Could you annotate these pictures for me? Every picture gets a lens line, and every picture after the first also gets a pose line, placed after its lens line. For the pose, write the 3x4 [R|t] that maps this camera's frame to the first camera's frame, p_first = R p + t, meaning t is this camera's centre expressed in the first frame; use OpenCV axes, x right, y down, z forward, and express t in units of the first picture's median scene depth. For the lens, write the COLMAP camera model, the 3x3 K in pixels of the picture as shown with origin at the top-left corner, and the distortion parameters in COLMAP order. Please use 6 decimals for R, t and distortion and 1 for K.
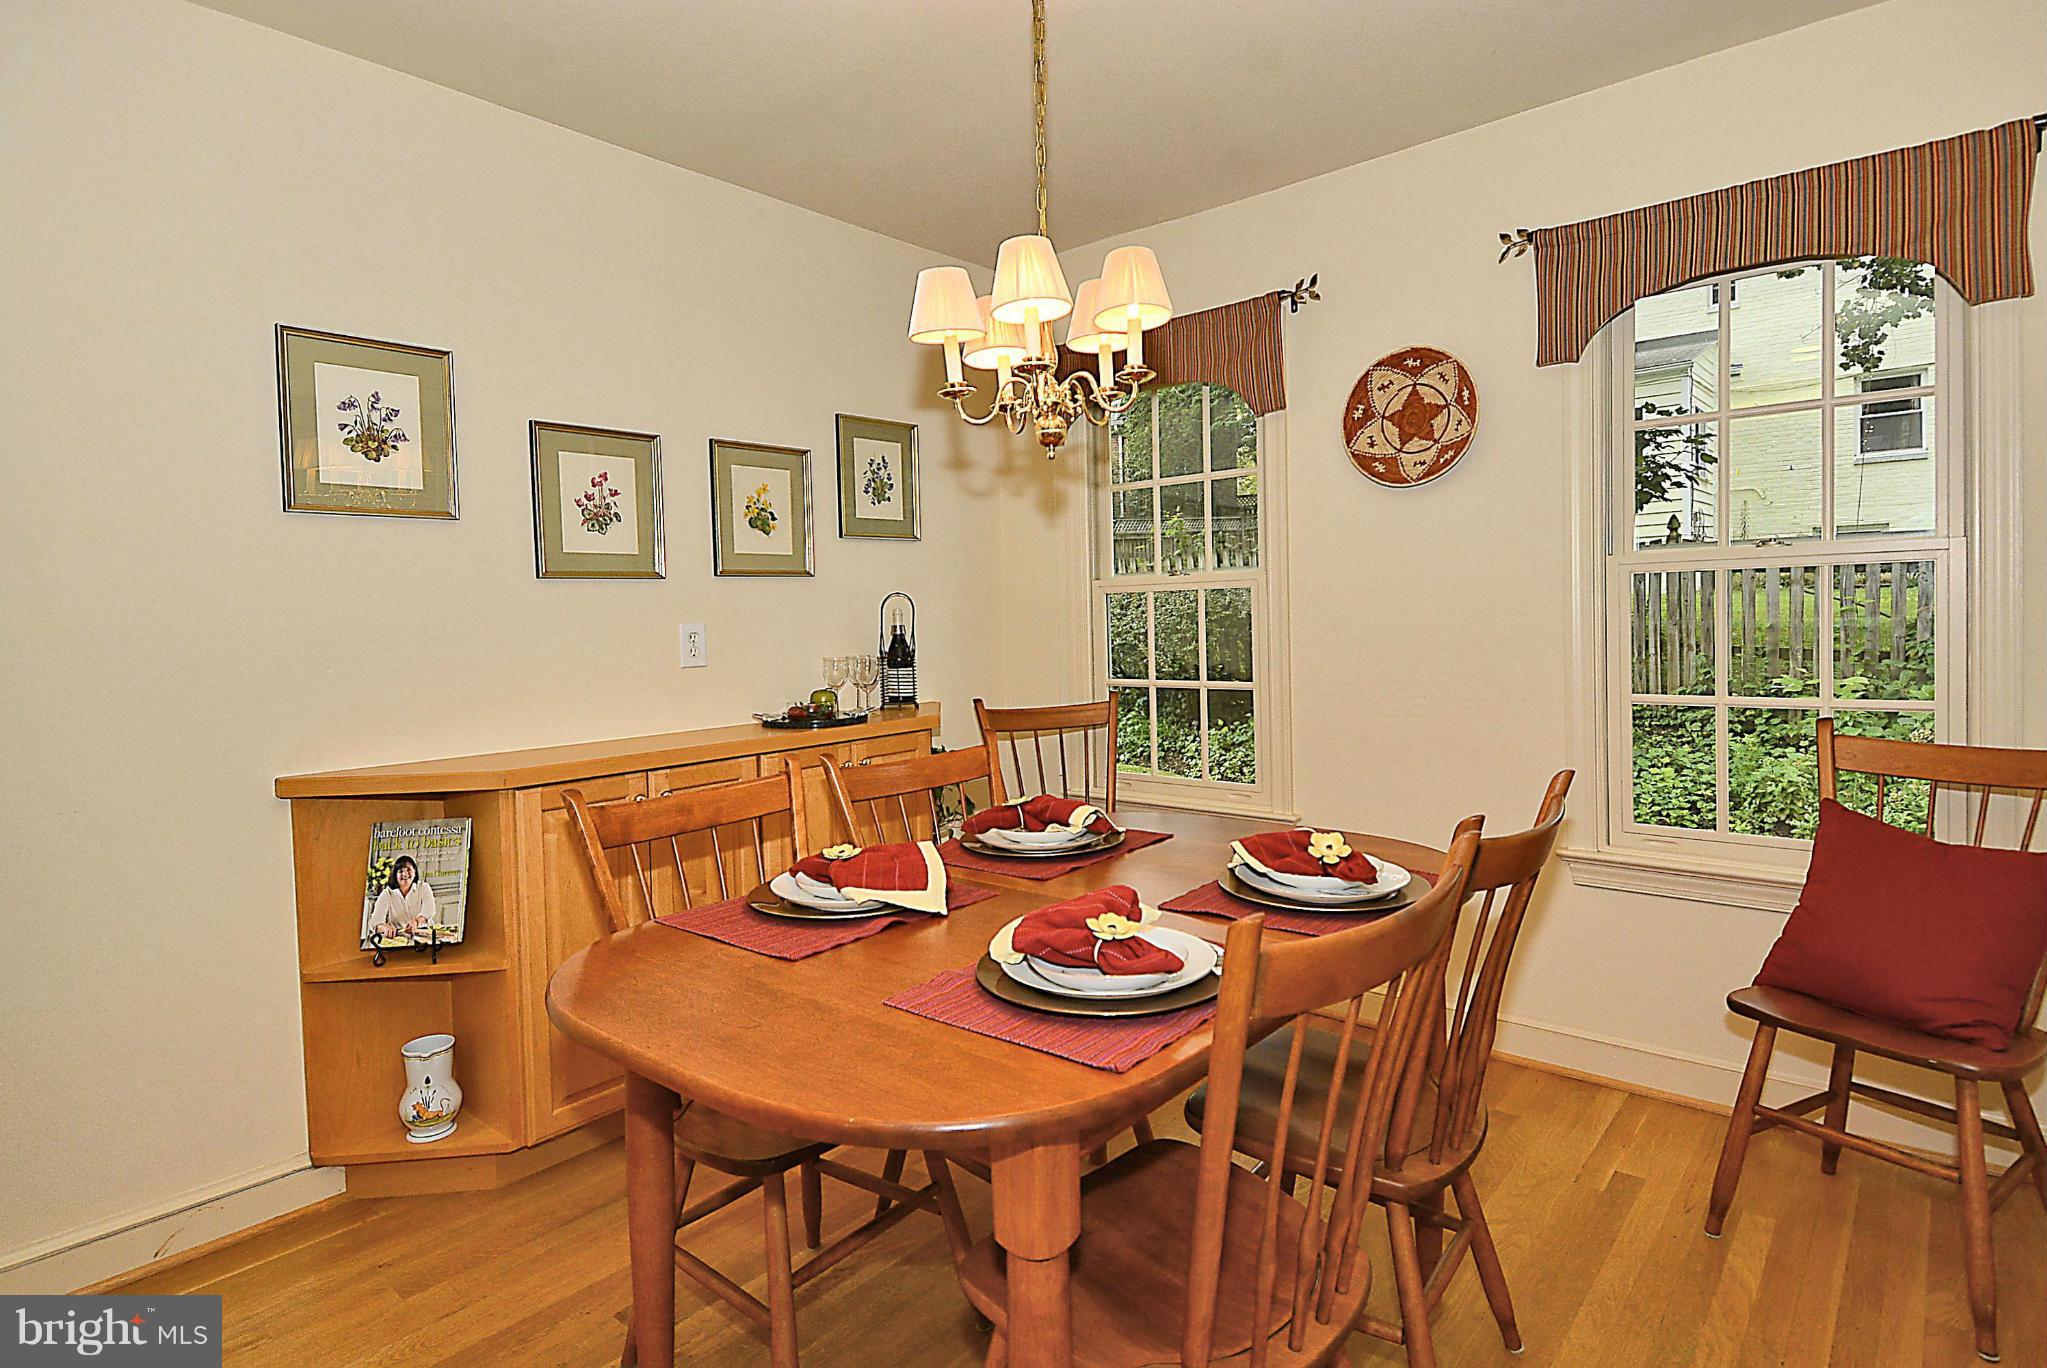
lens RADIAL K [[1048.1, 0, 1025.1], [0, 1048.1, 634.5], [0, 0, 1]] dist [0.042786, -0.000131]
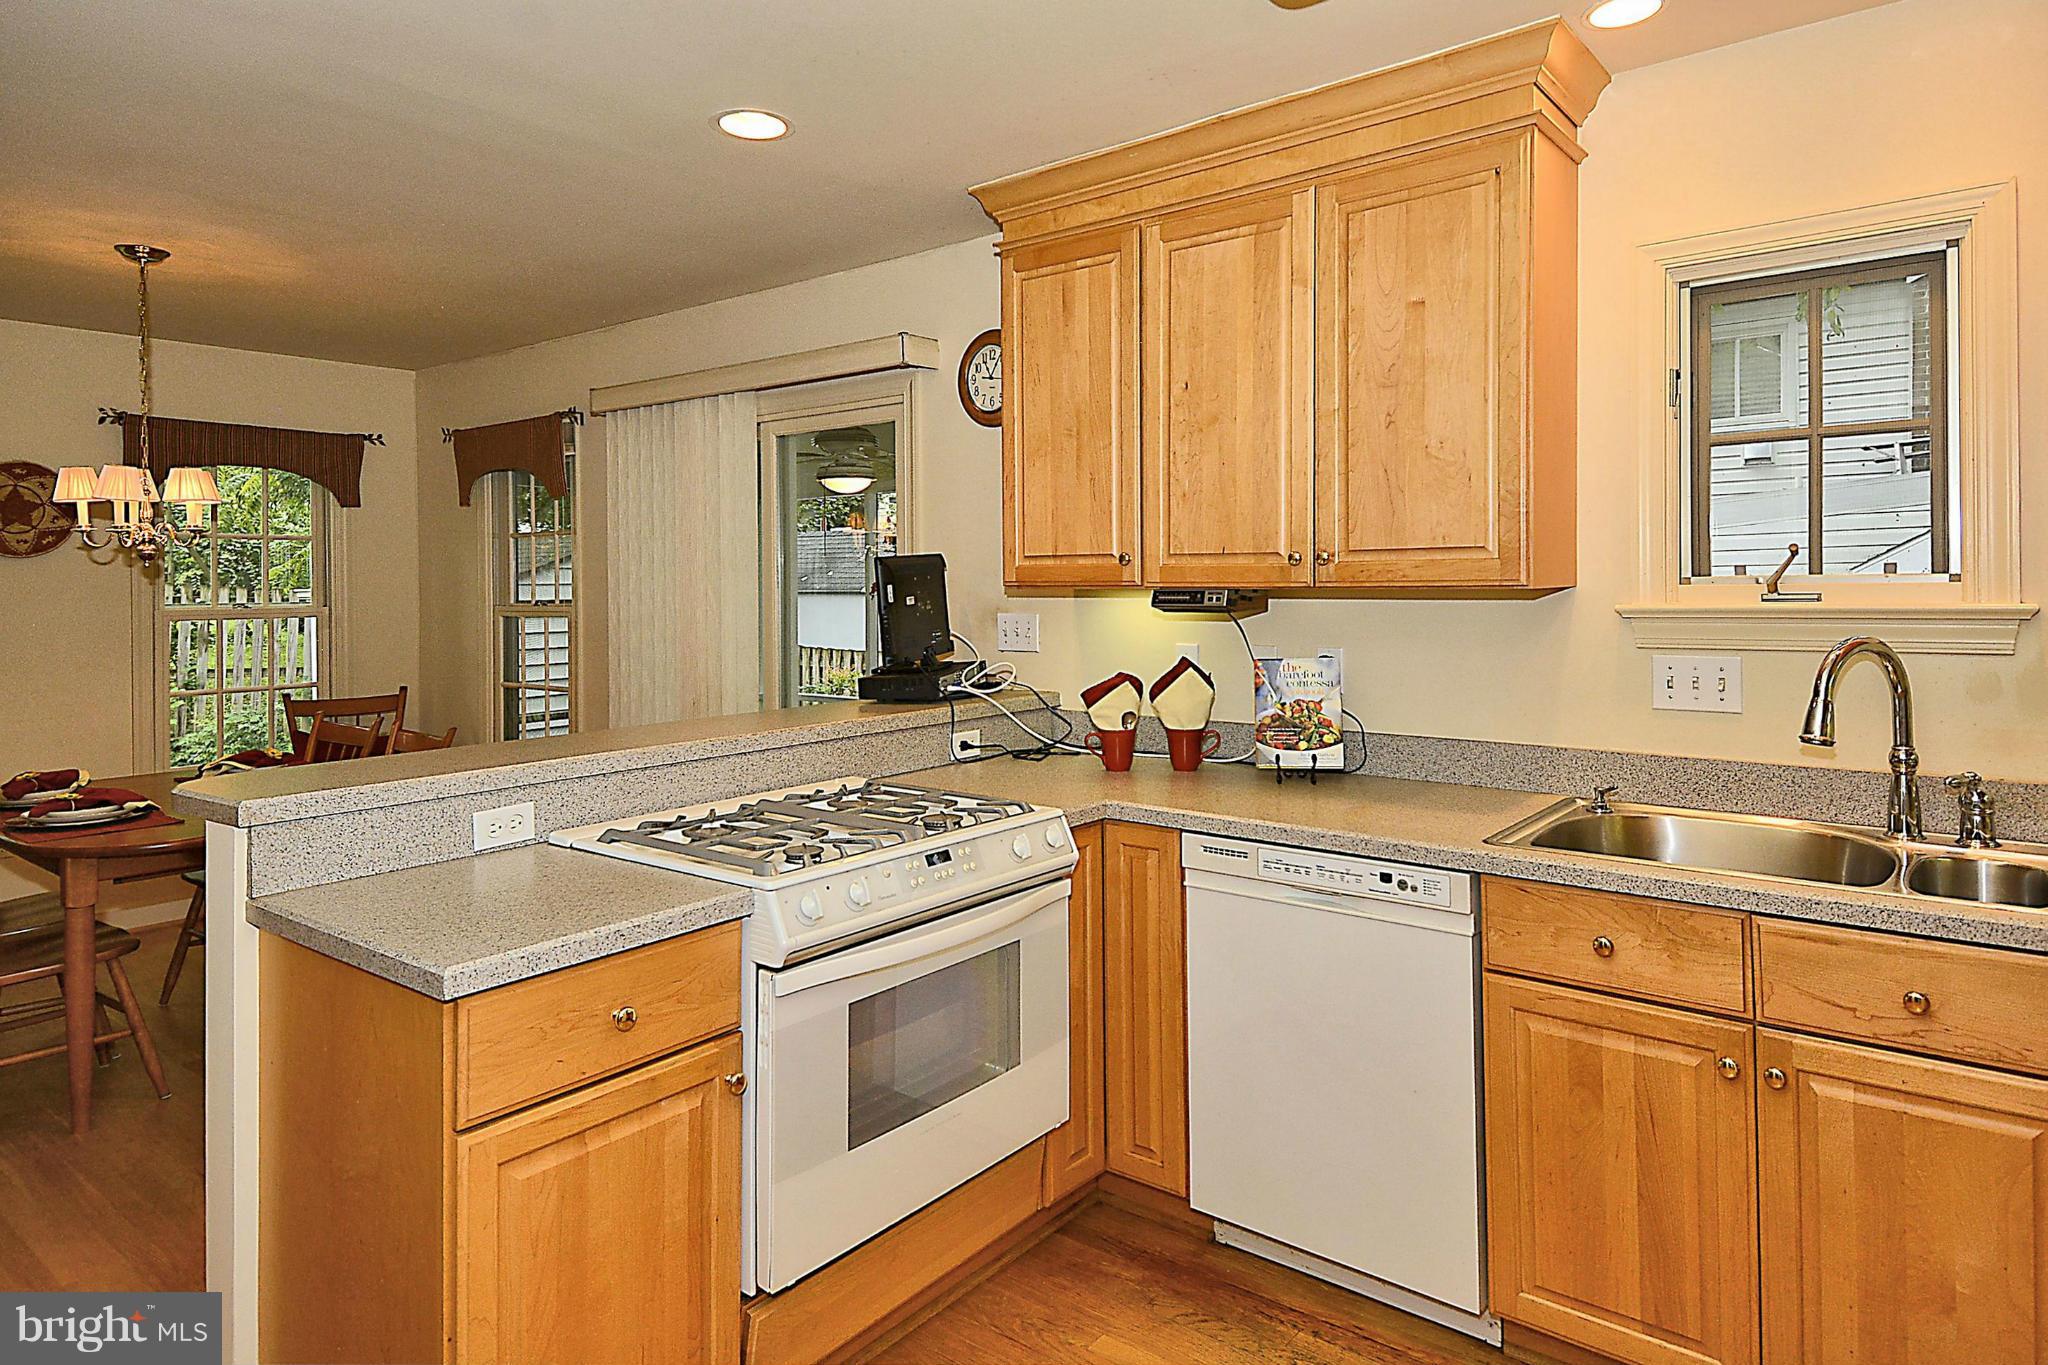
lens RADIAL K [[1233.5, 0, 1016.8], [0, 1233.5, 584.7], [0, 0, 1]] dist [0.034492, -0.001288]
pose [[-0.025195, 0.020476, 0.999473, -1.391229], [0.035701, 0.999171, -0.019570, -0.024108], [-0.999045, 0.035189, -0.025905, -0.298775]]
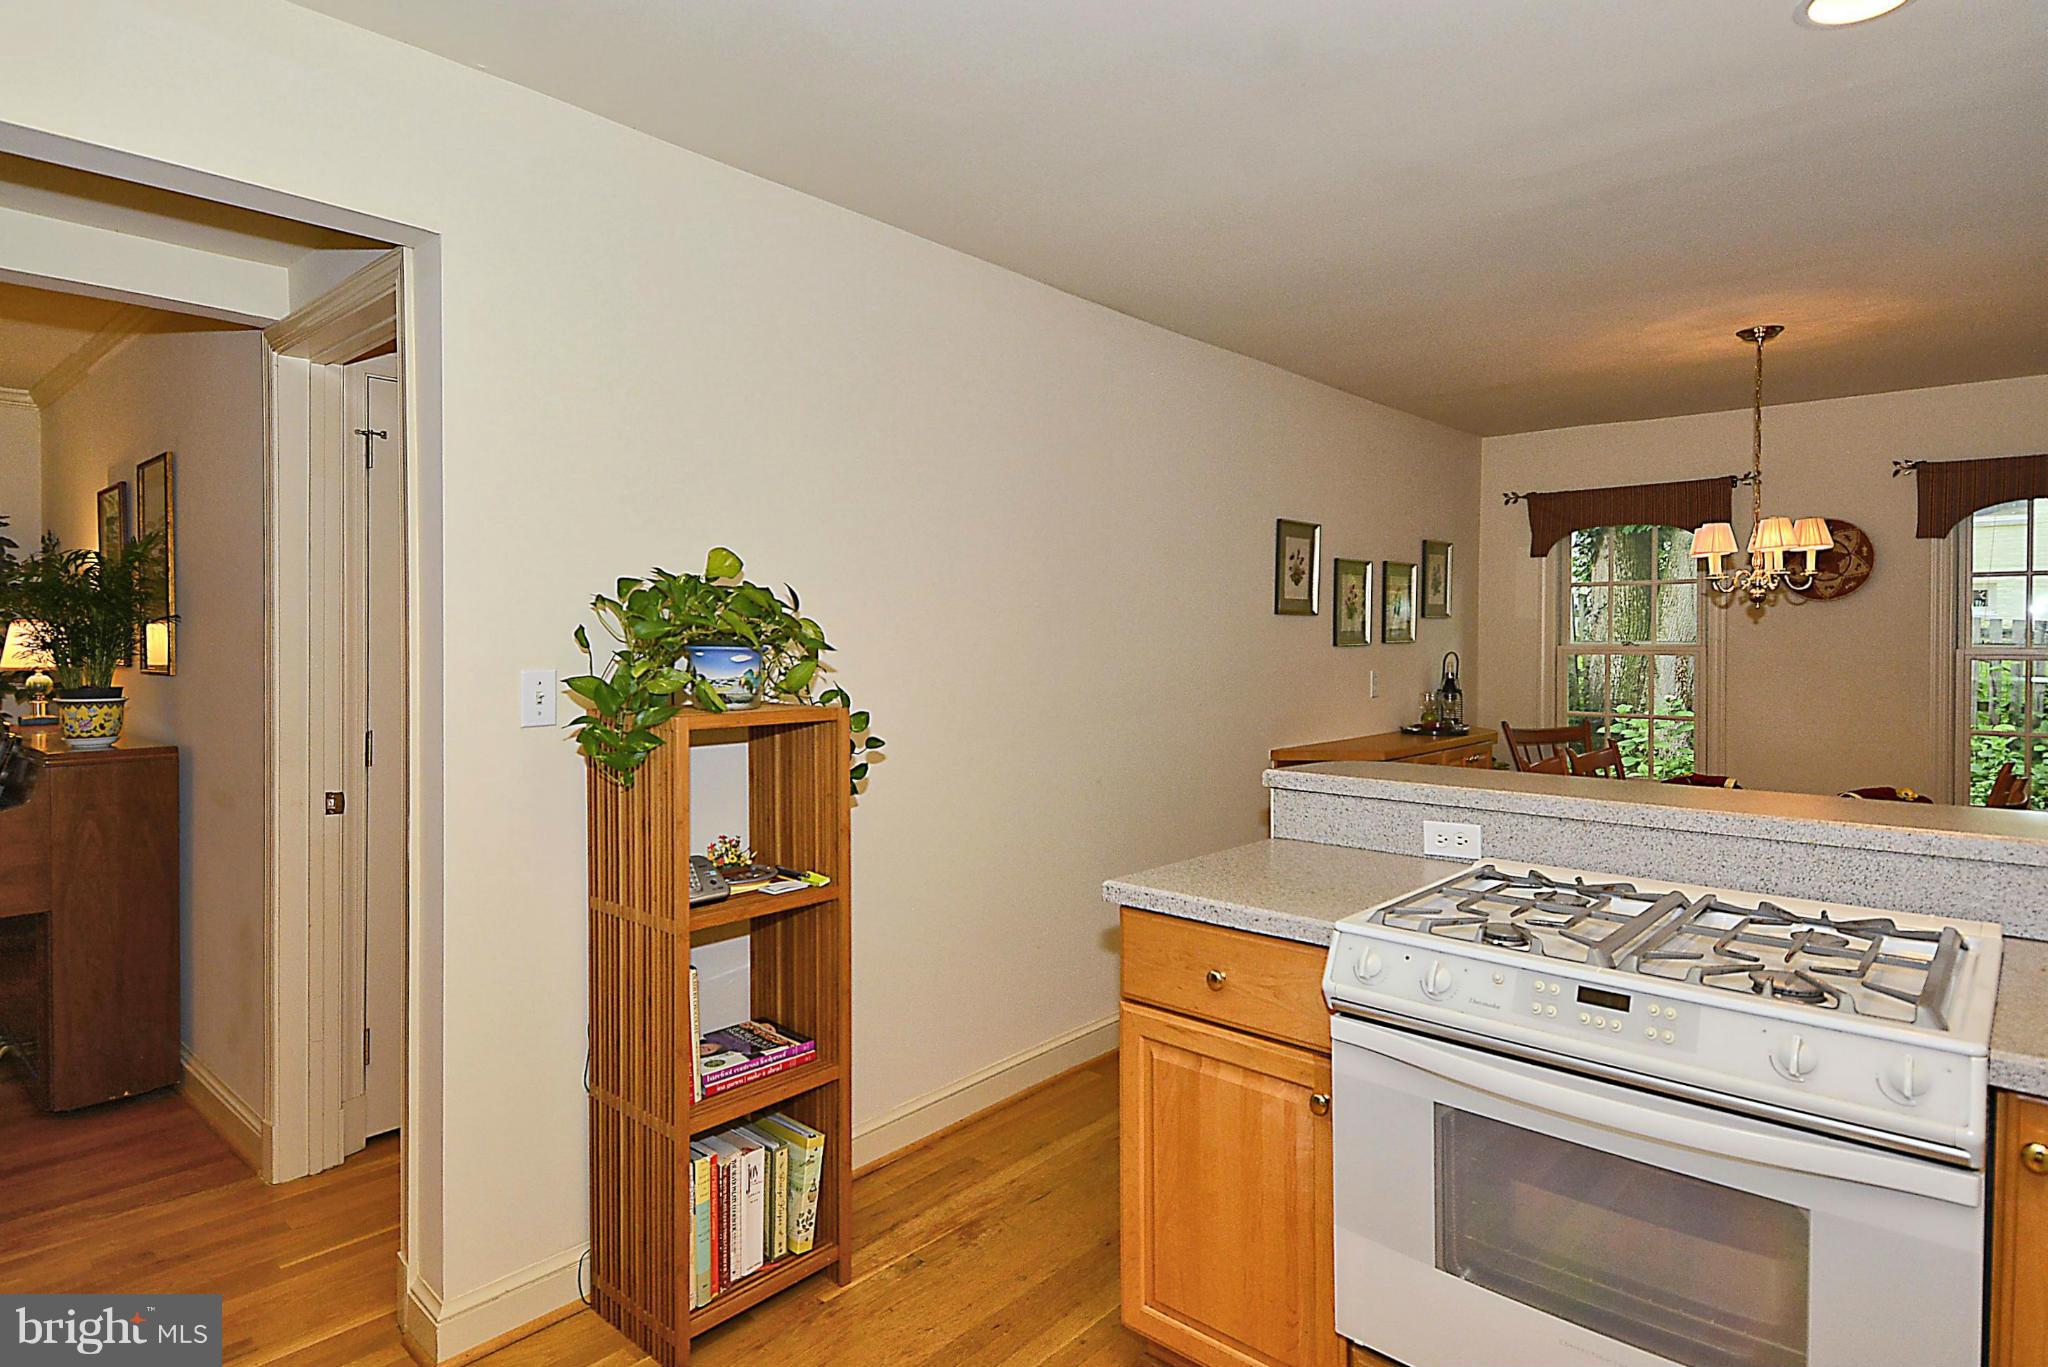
lens RADIAL K [[1080.9, 0, 1018.9], [0, 1080.9, 643.5], [0, 0, 1]] dist [-0.000280, -0.001216]
pose [[0.998886, 0.024636, -0.040241, -0.855946], [-0.025260, 0.999567, -0.015072, -0.016626], [0.039852, 0.016072, 0.999076, -0.772091]]
